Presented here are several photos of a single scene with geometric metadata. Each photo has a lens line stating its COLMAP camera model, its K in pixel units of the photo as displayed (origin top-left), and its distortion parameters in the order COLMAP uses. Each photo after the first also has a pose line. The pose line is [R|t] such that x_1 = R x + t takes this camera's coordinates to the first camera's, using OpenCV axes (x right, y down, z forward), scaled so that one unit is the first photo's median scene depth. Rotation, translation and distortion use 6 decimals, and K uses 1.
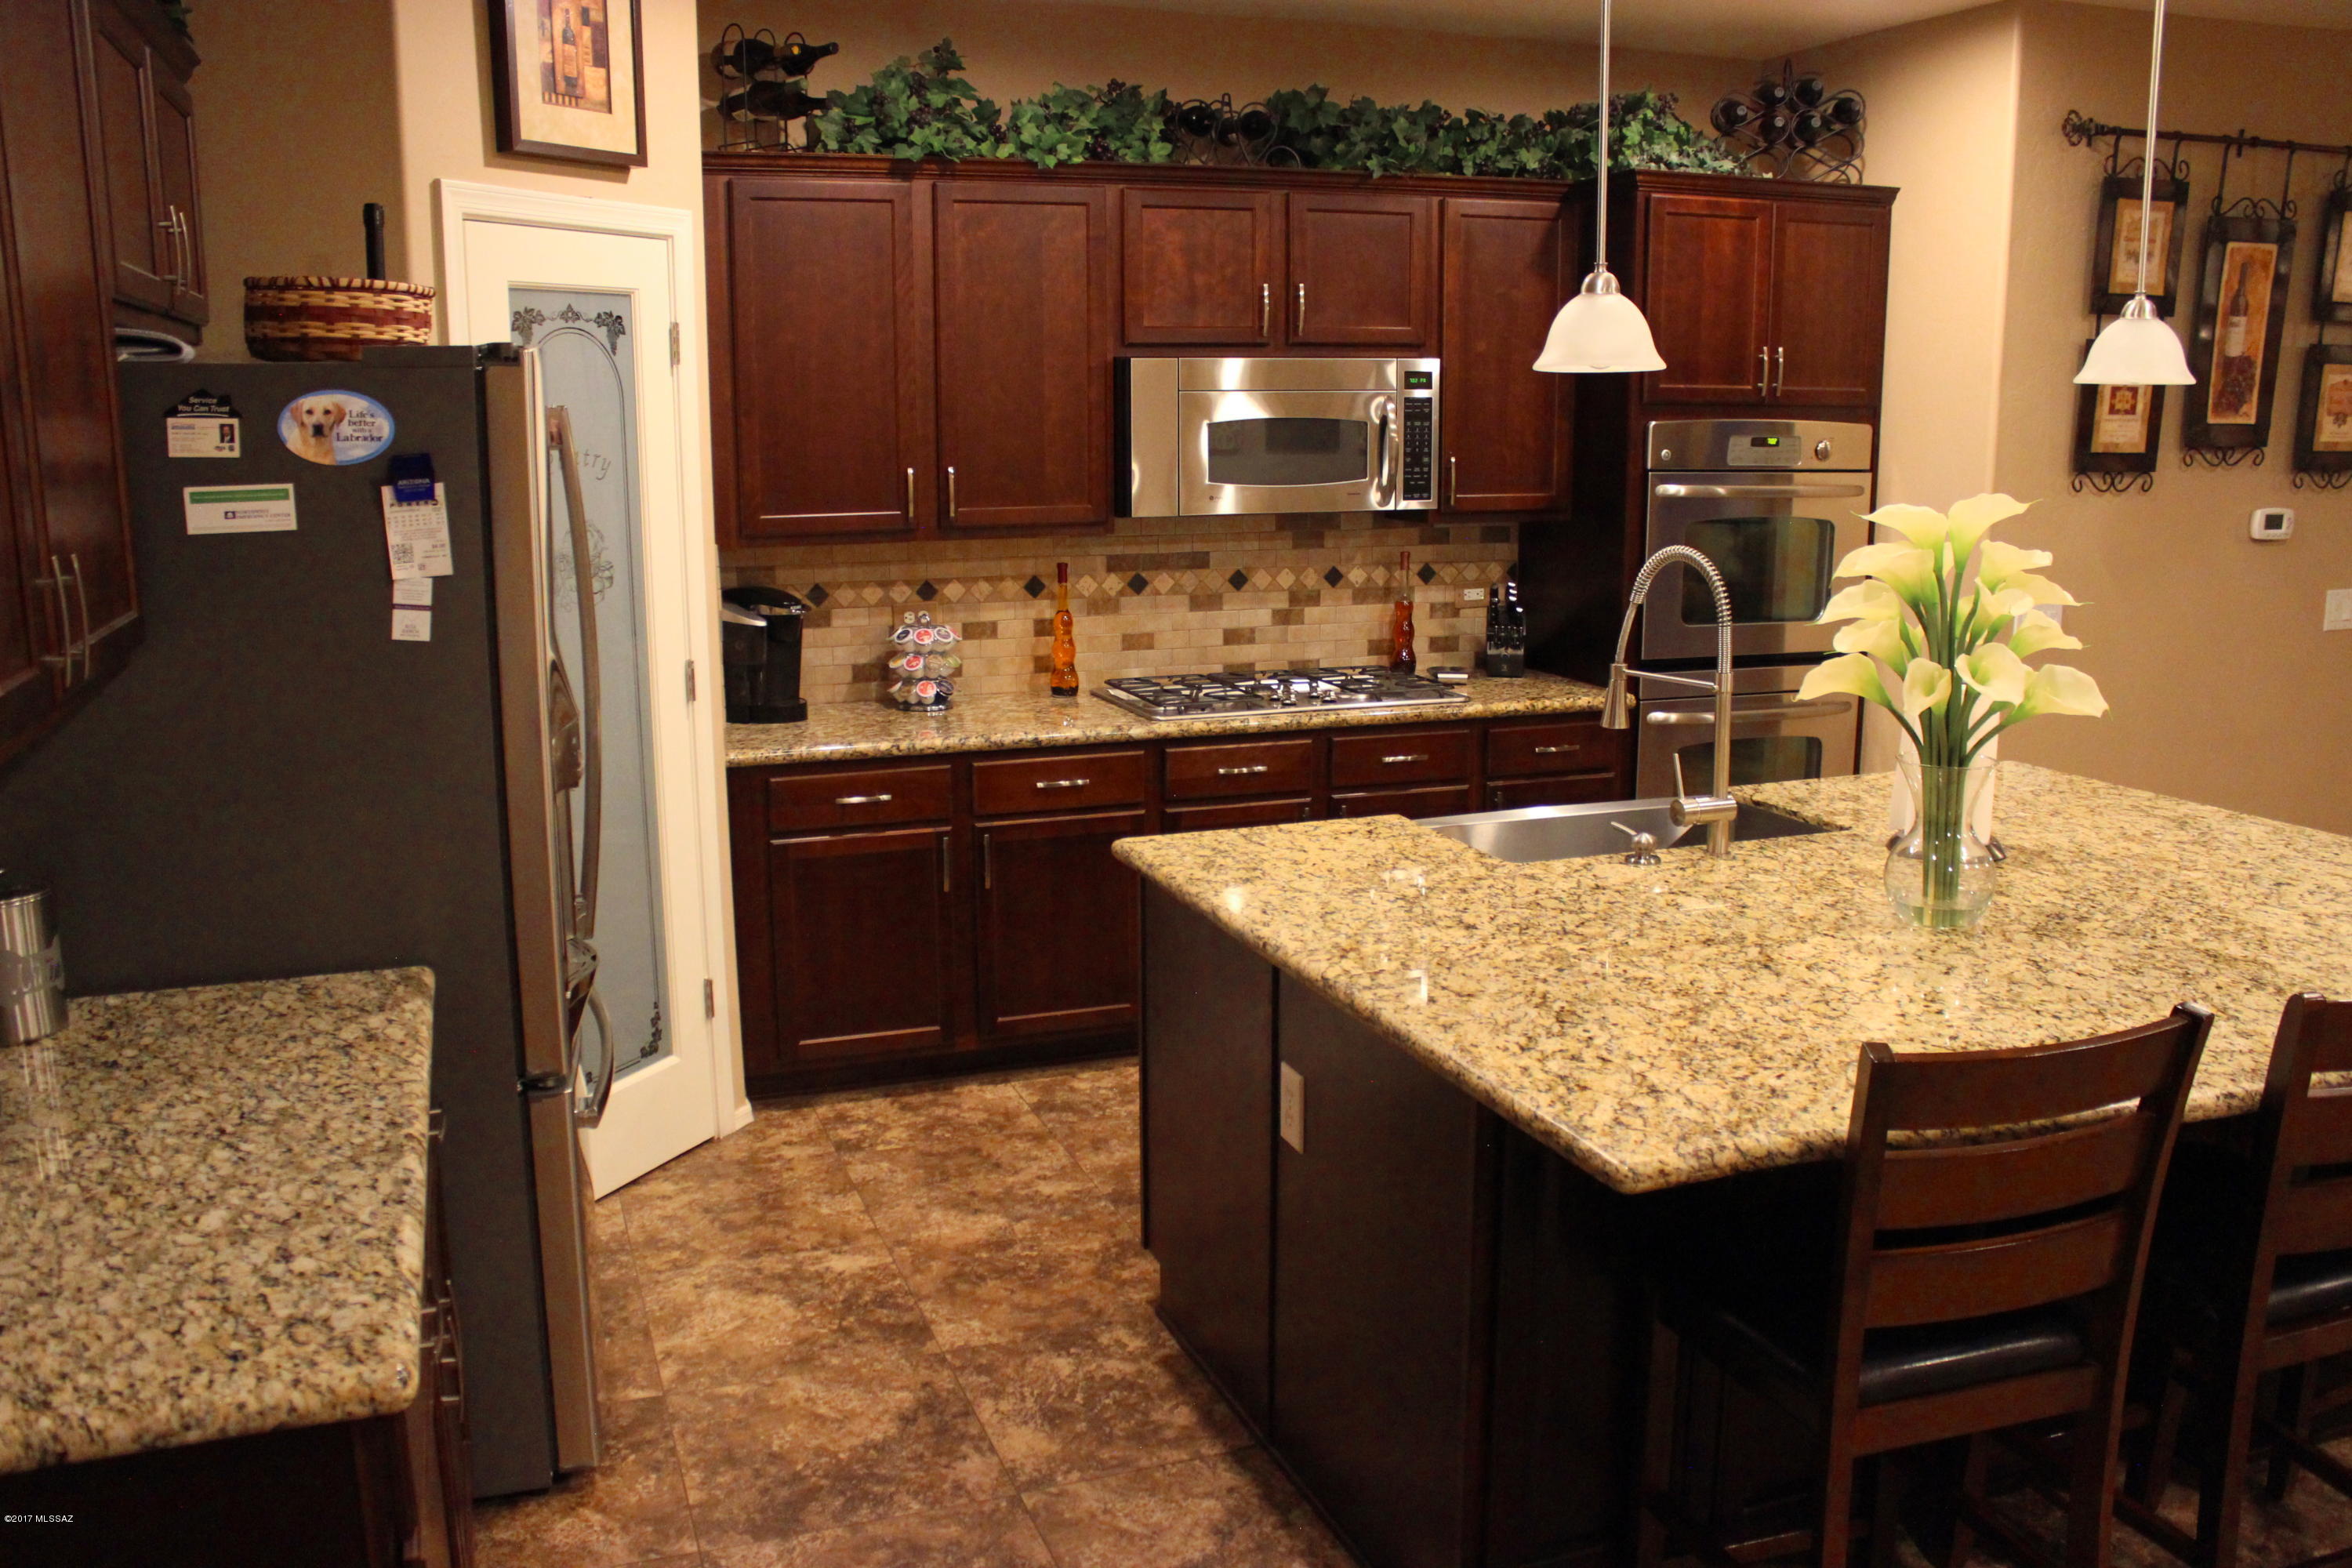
lens RADIAL K [[1933.4, 0, 1172.2], [0, 1933.4, 816.9], [0, 0, 1]] dist [-0.164042, 0.146481]
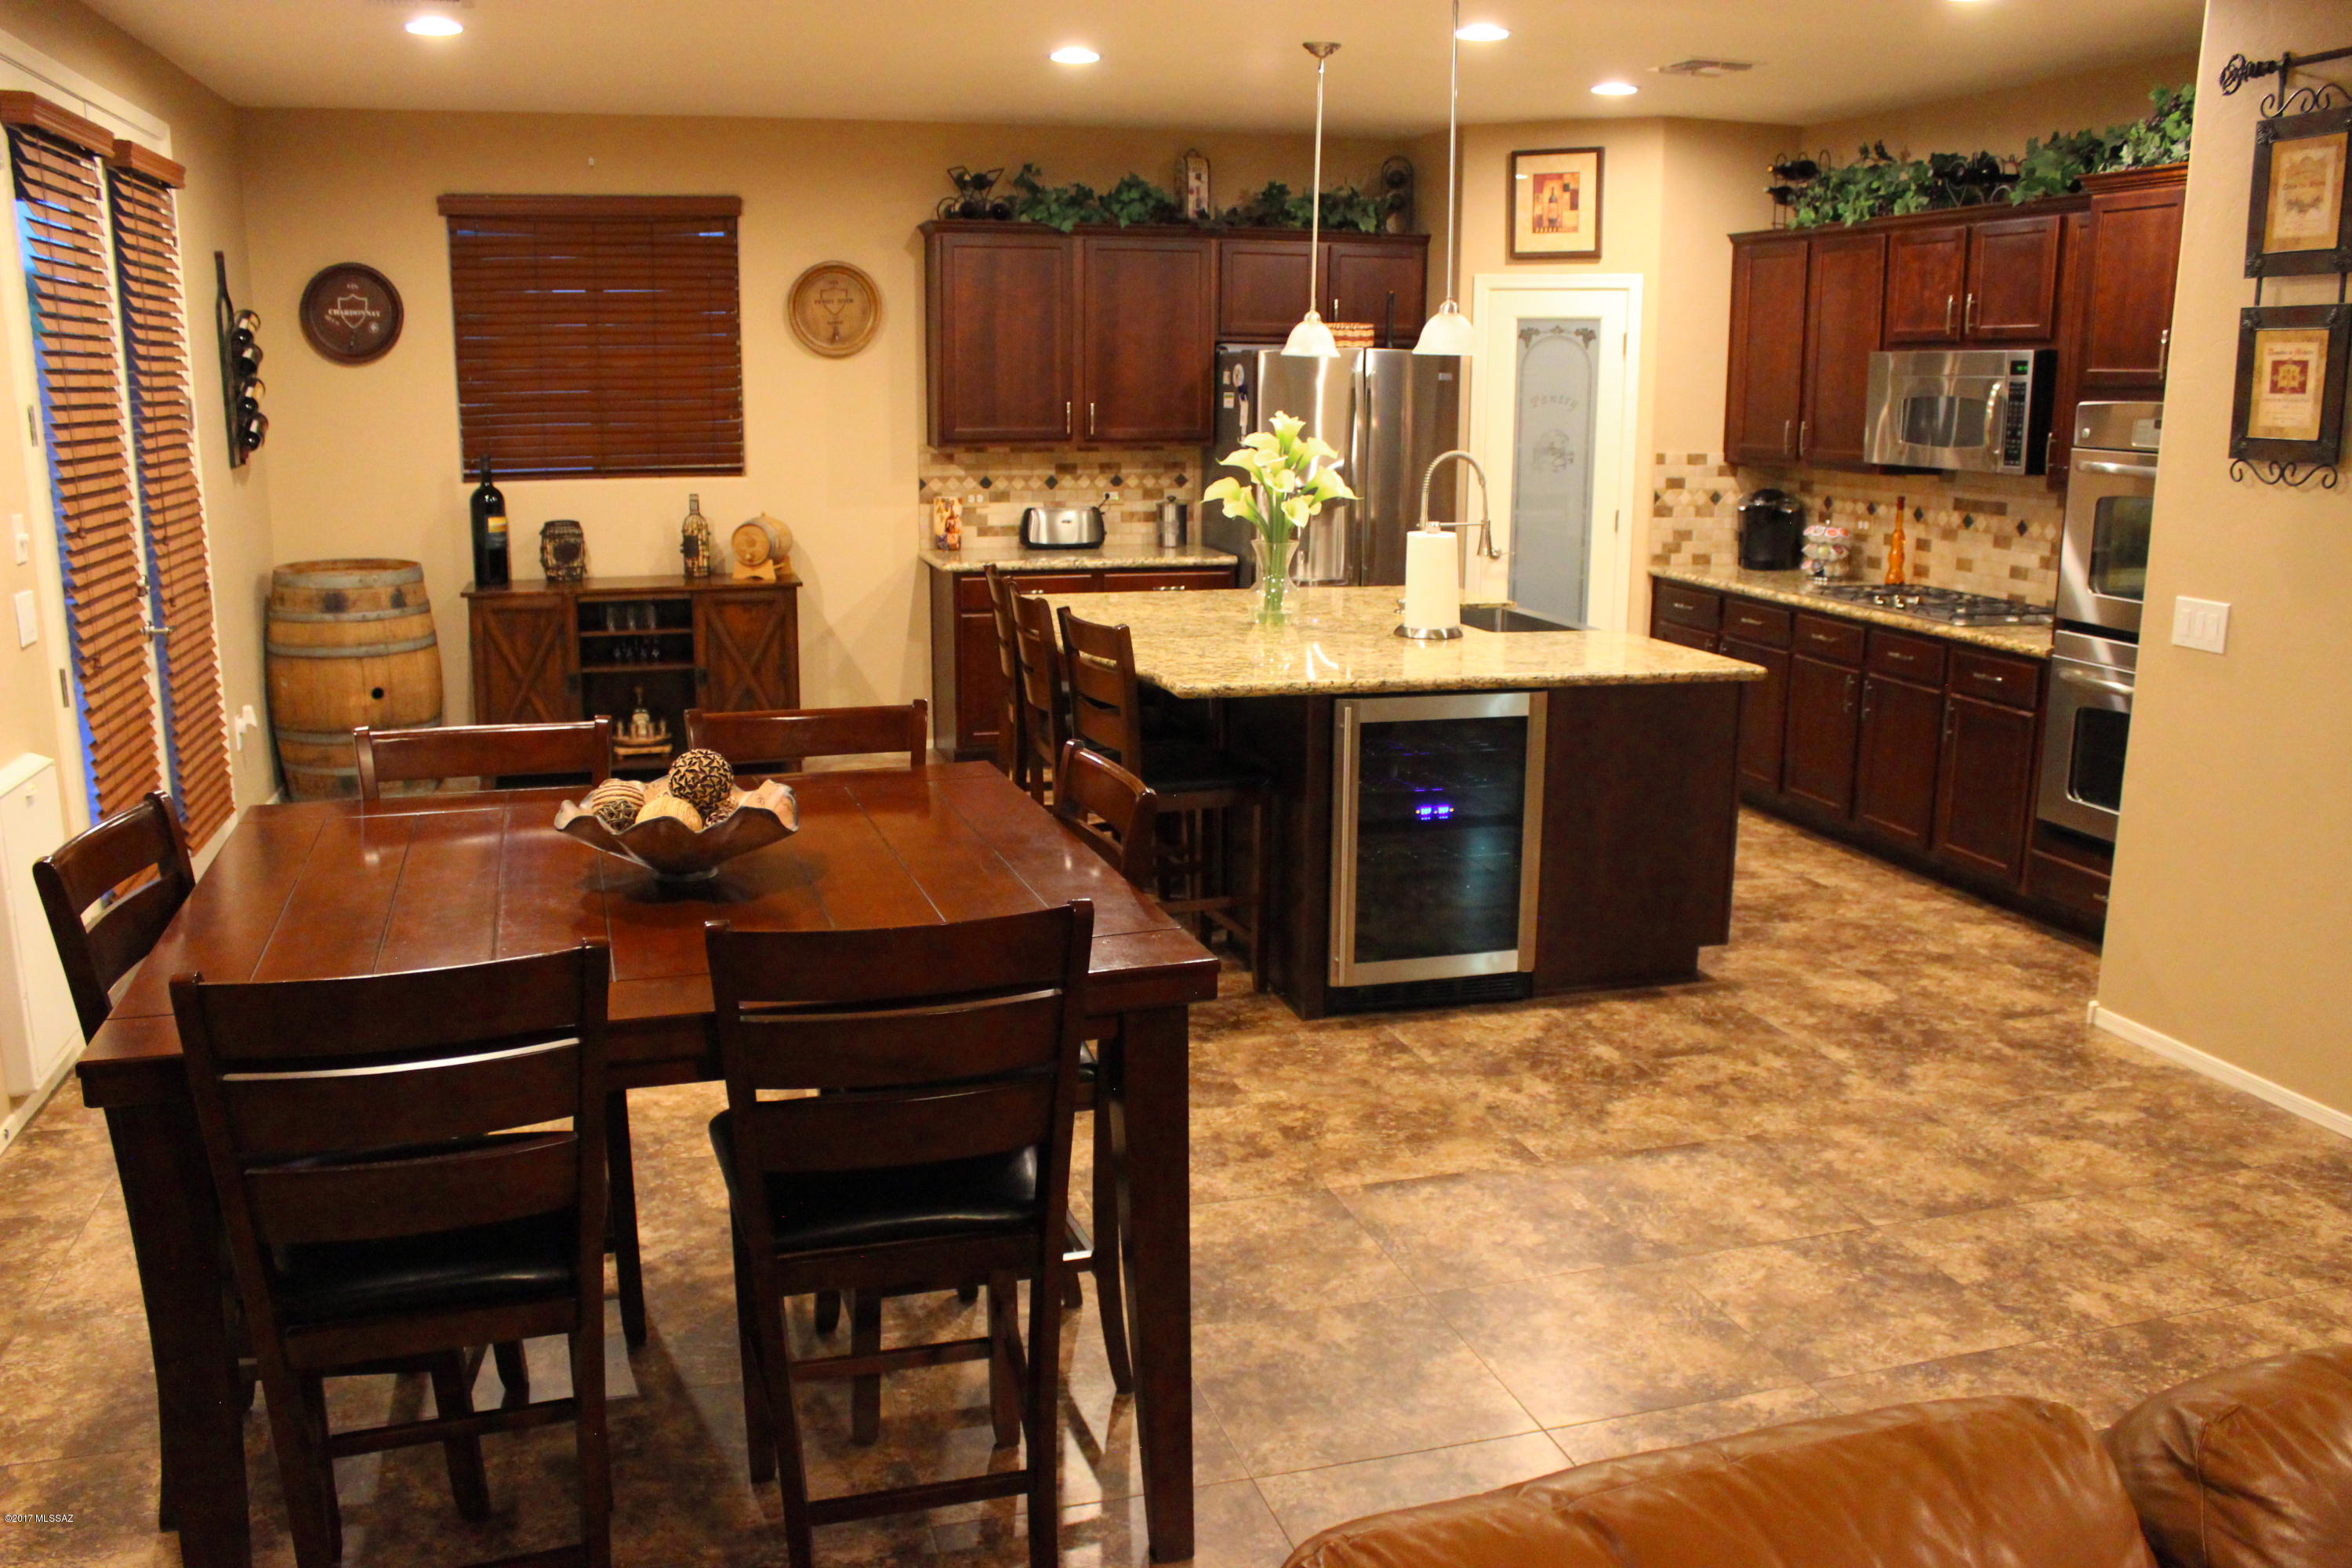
lens RADIAL K [[1893.1, 0, 1167.7], [0, 1893.1, 831.1], [0, 0, 1]] dist [-0.174218, 0.138861]
pose [[-0.074375, 0.237365, -0.968569, 1.672392], [-0.215269, 0.944538, 0.248006, -0.145346], [0.973718, 0.226949, -0.019152, 0.678072]]
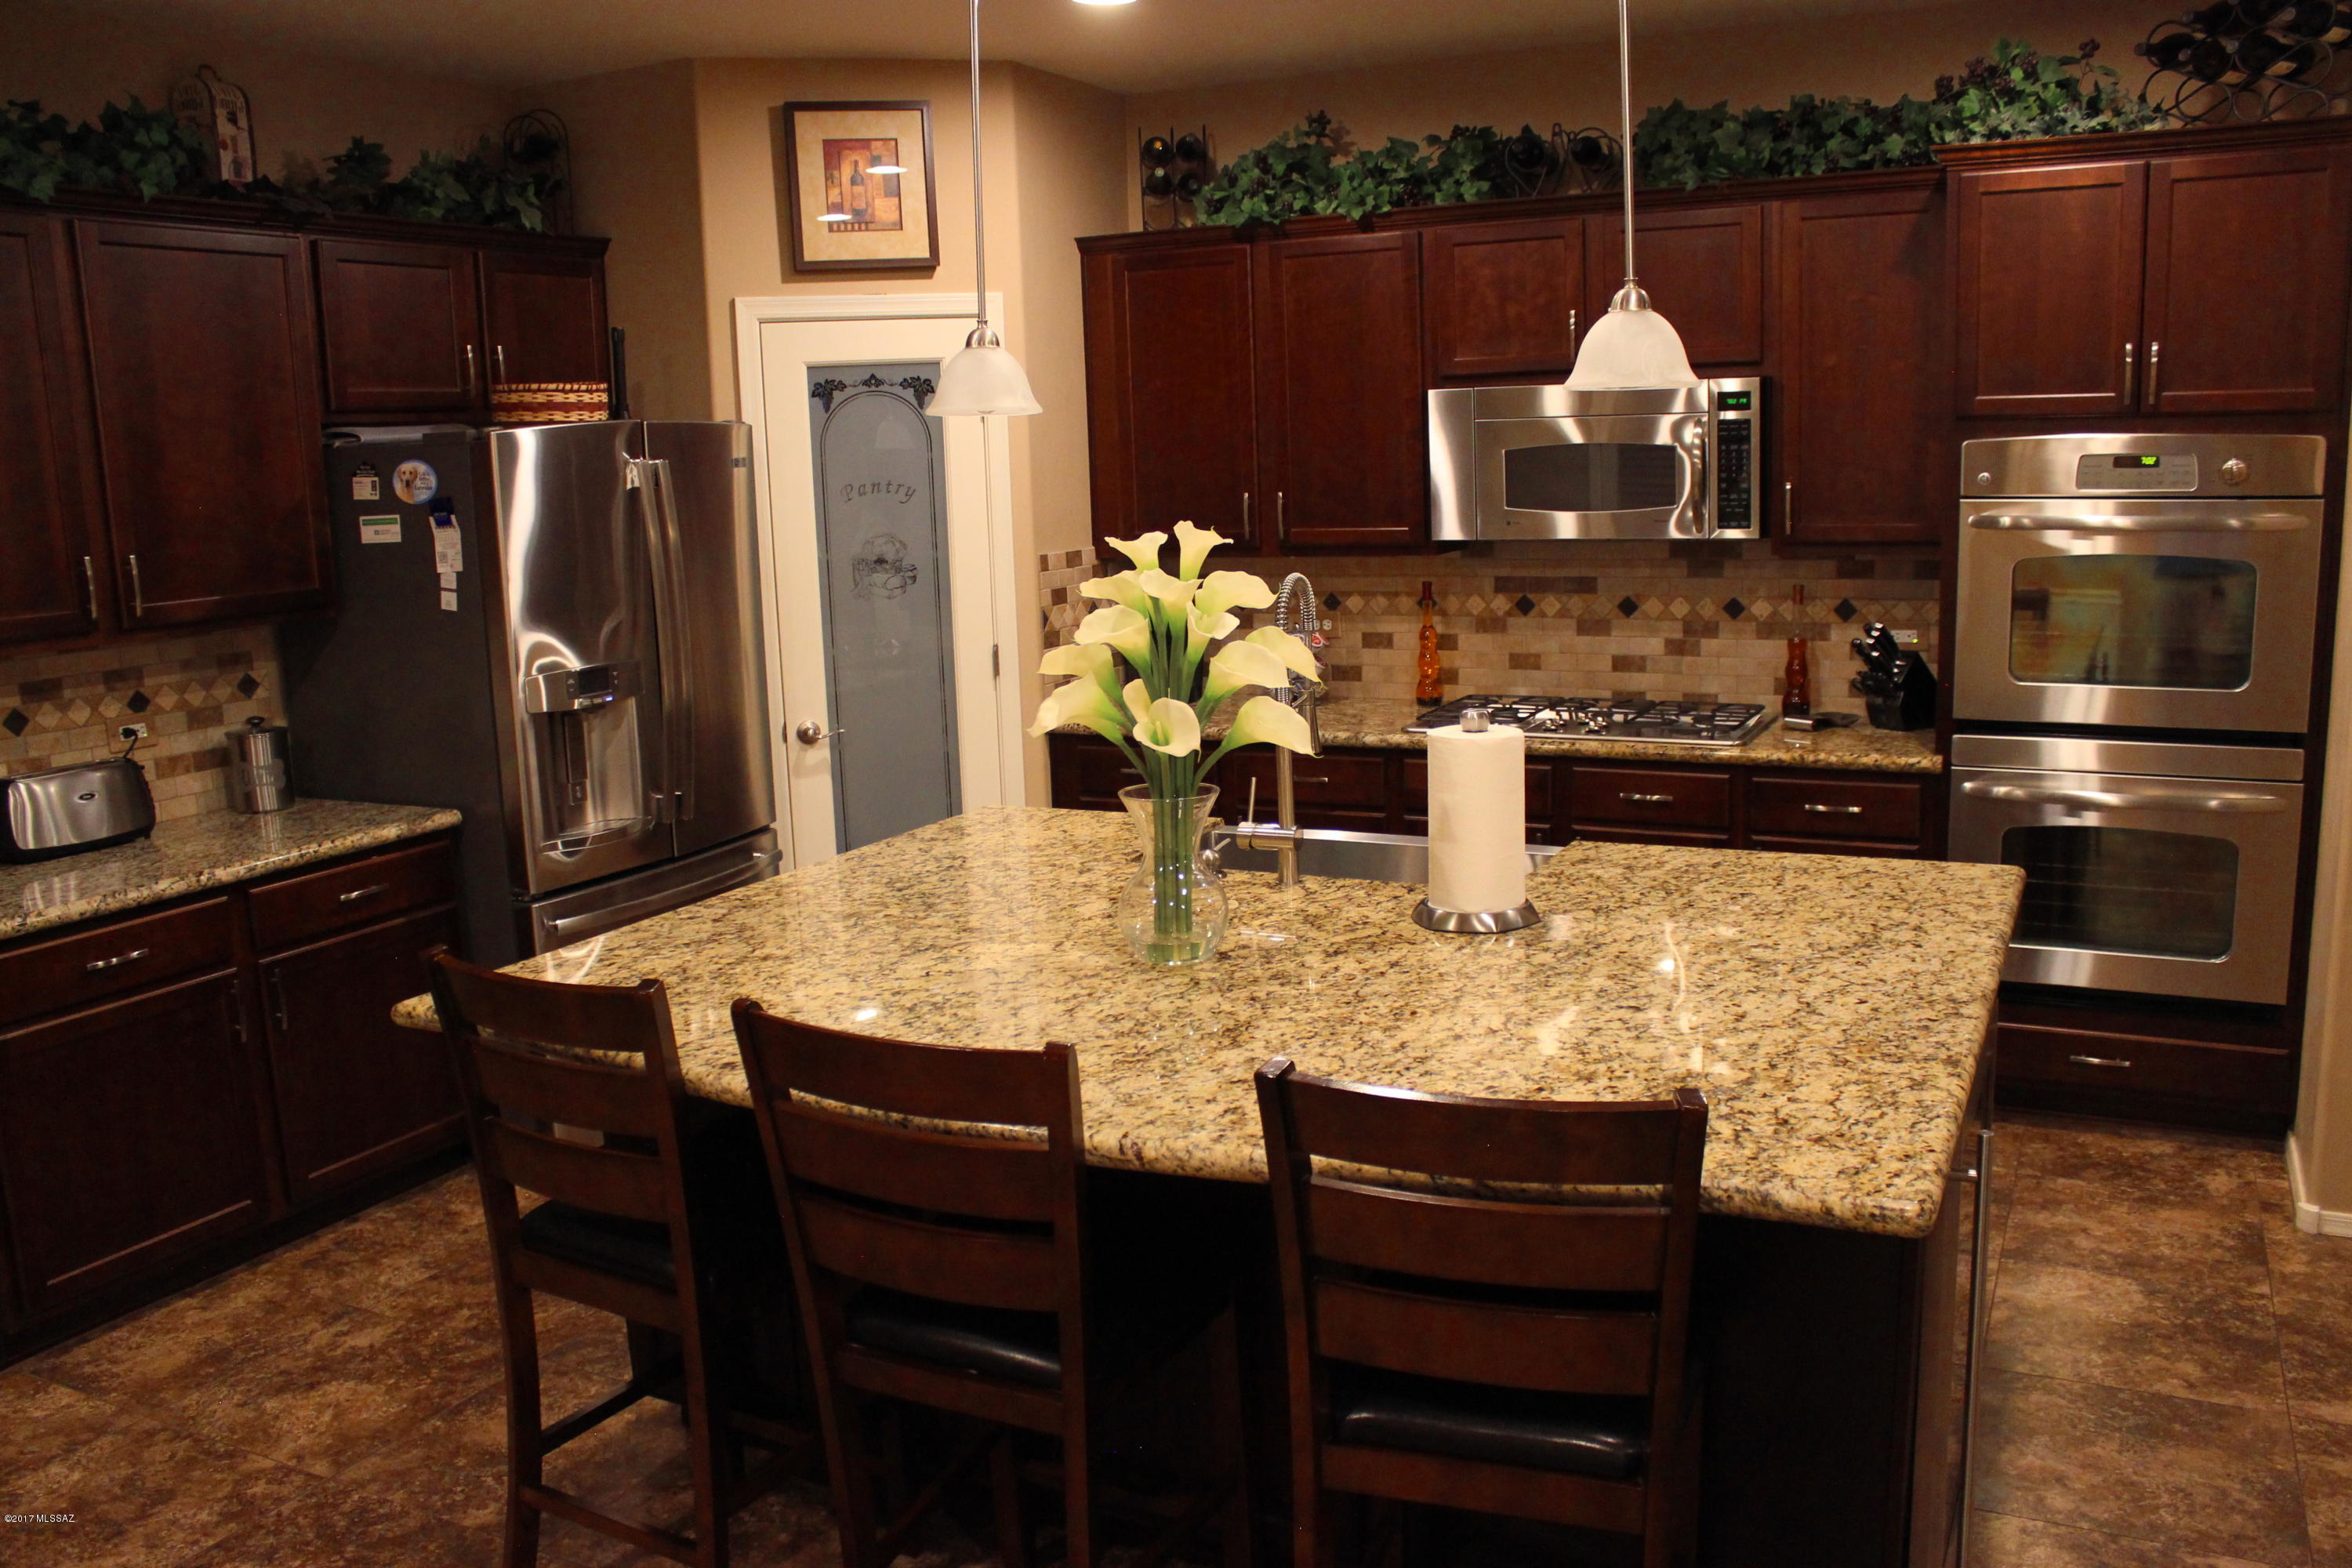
lens RADIAL K [[1933.4, 0, 1172.2], [0, 1933.4, 816.9], [0, 0, 1]] dist [-0.164042, 0.146481]
pose [[0.677870, 0.120455, -0.725247, 0.781539], [-0.122970, 0.991166, 0.049684, -0.046609], [0.724825, 0.055504, 0.686694, 0.210290]]
